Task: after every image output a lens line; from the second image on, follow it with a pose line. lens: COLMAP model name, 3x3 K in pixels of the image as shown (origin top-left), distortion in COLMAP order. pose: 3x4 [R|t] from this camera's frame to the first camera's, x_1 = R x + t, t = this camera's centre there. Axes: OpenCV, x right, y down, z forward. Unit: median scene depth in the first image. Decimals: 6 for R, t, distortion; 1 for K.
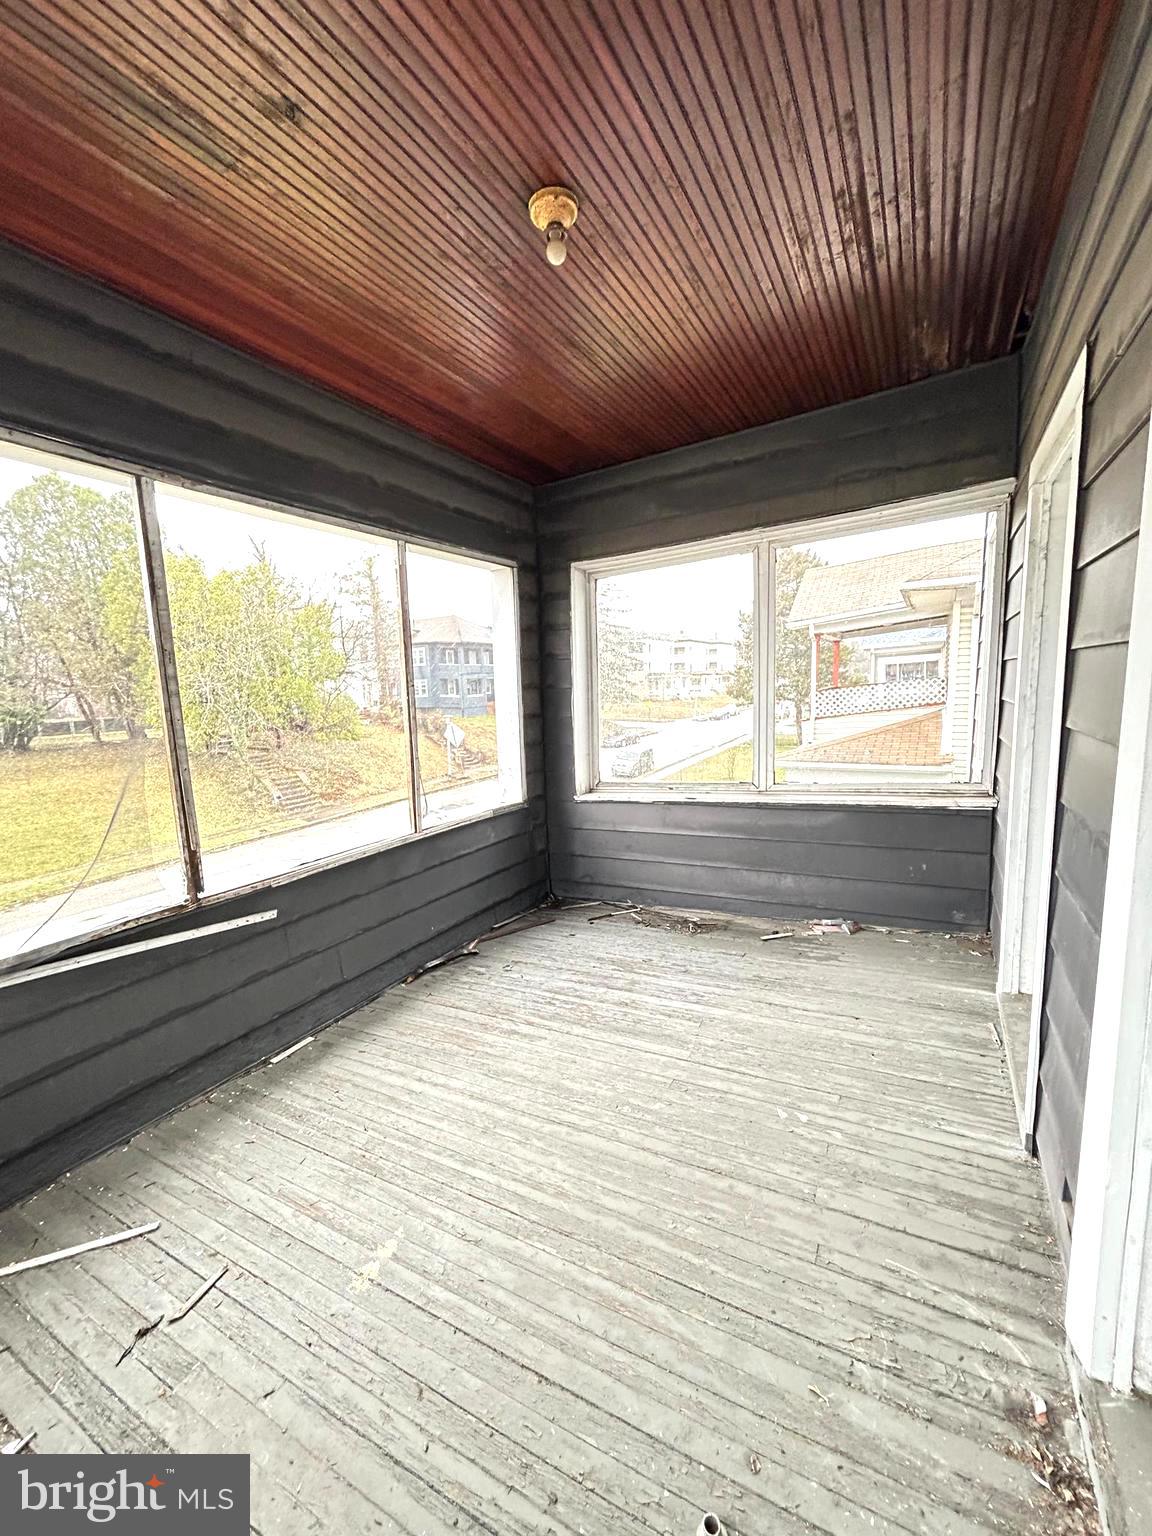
lens RADIAL K [[616.1, 0, 580.2], [0, 616.1, 771.2], [0, 0, 1]] dist [-0.000789, 0.000447]
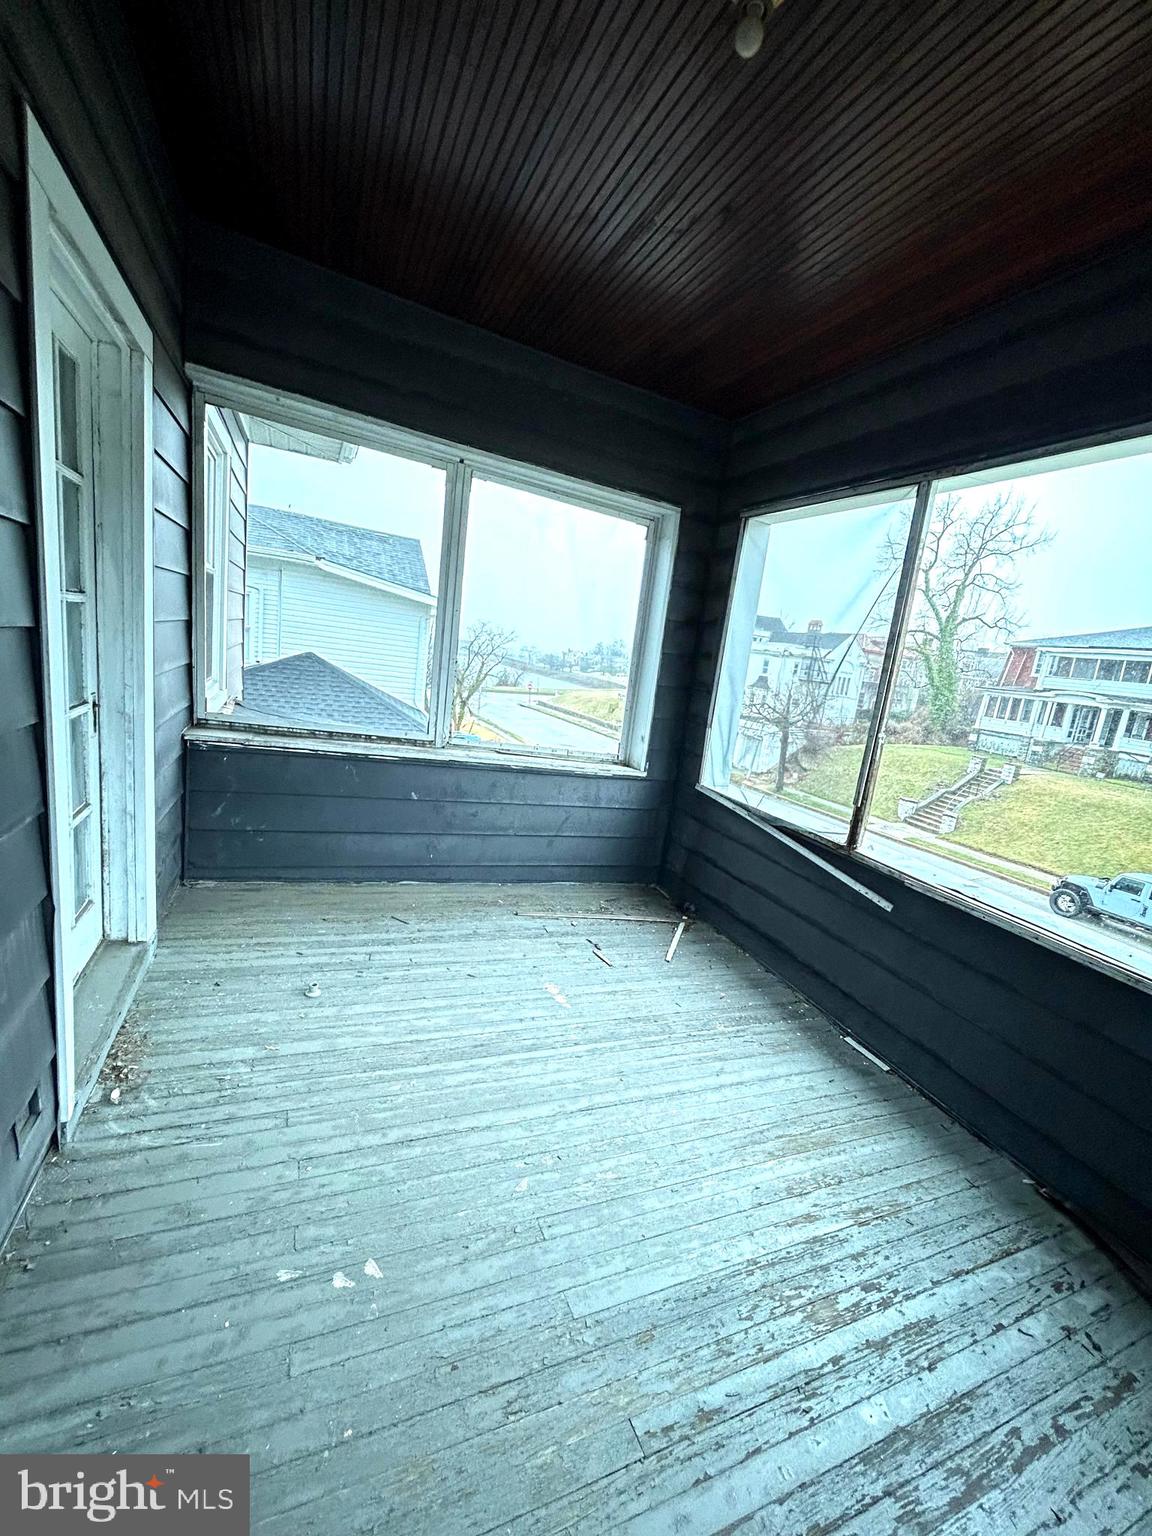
lens RADIAL K [[616.1, 0, 579.8], [0, 616.1, 766.2], [0, 0, 1]] dist [-0.000789, 0.000447]
pose [[-0.604823, 0.104637, -0.789456, 0.617220], [-0.213123, 0.933903, 0.287061, -0.170363], [0.767312, 0.341872, -0.542545, 1.262027]]
